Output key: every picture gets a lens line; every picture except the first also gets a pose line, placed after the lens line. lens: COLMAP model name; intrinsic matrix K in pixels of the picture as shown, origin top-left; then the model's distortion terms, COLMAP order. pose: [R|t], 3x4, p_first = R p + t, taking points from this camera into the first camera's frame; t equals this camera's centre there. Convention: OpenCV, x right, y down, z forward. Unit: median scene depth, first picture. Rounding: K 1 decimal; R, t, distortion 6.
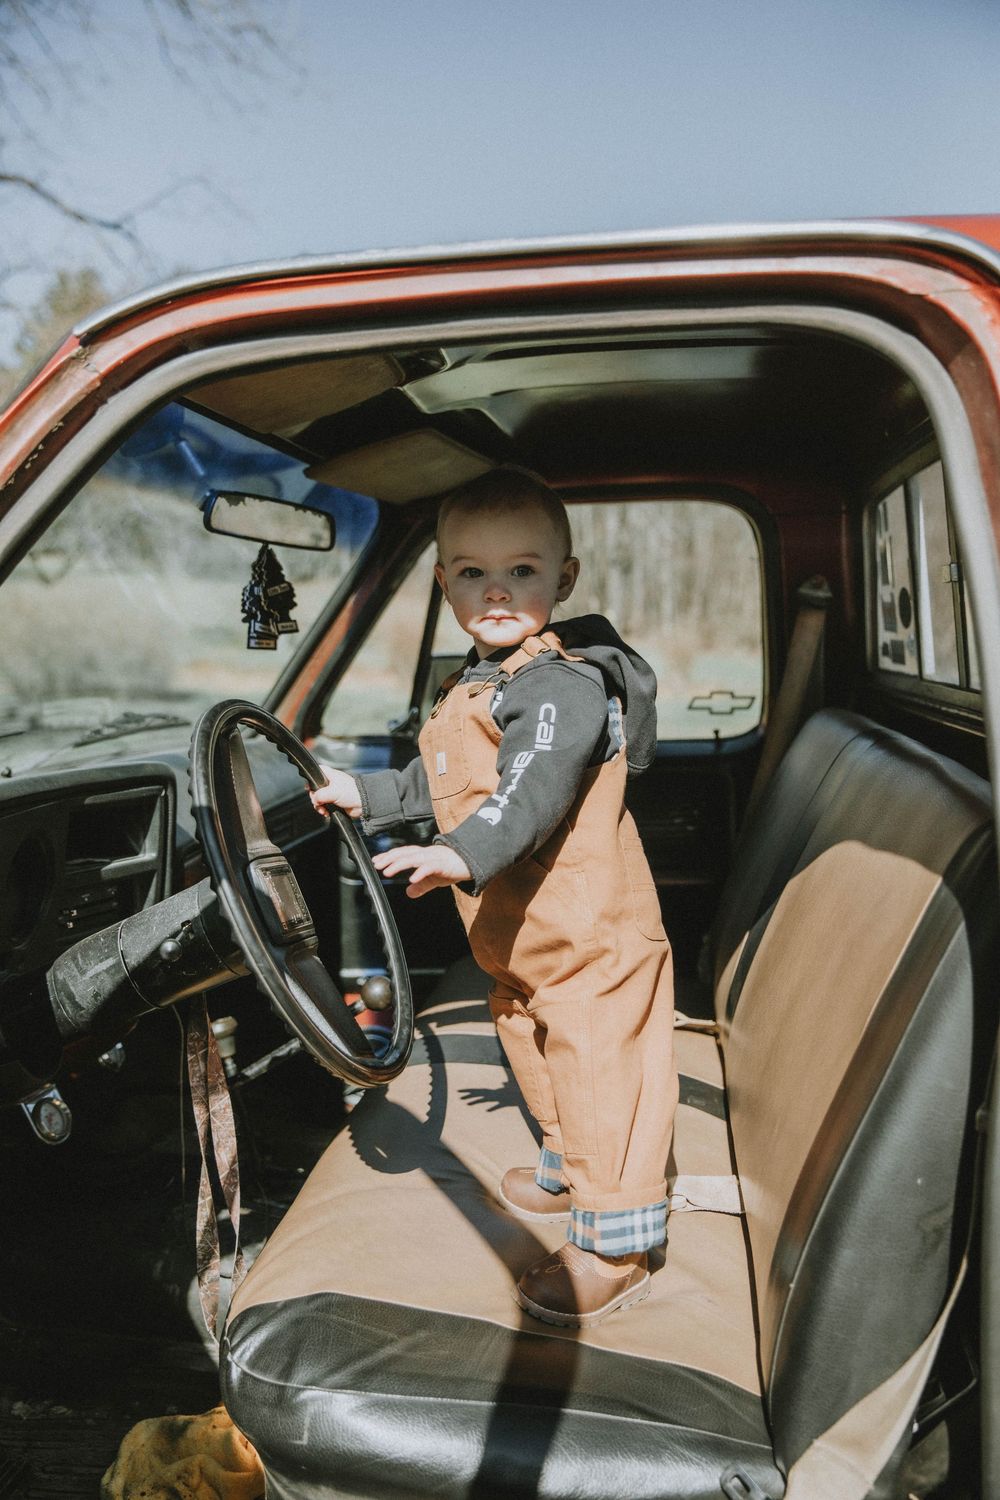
lens RADIAL K [[1439.7, 0, 495.0], [0, 1439.7, 745.8], [0, 0, 1]] dist [0.007417, 0.000000]
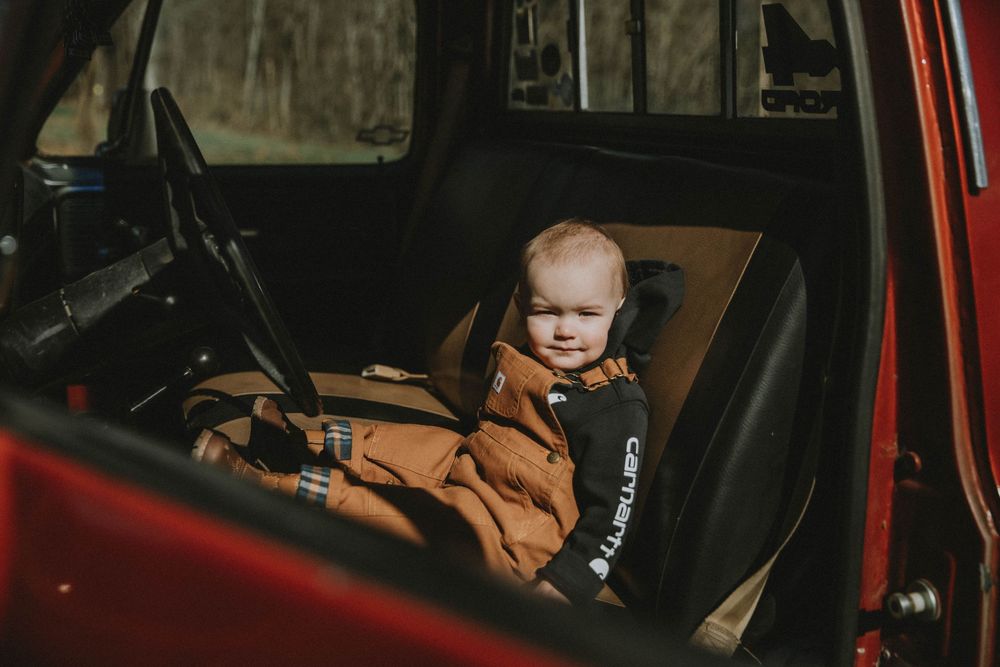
lens RADIAL K [[1136.3, 0, 500.2], [0, 1136.3, 337.0], [0, 0, 1]] dist [-0.008804, 0.000000]
pose [[0.903792, -0.048520, 0.425213, -0.193119], [-0.000204, 0.993504, 0.113801, 0.034646], [-0.427973, -0.102939, 0.897910, 0.047988]]
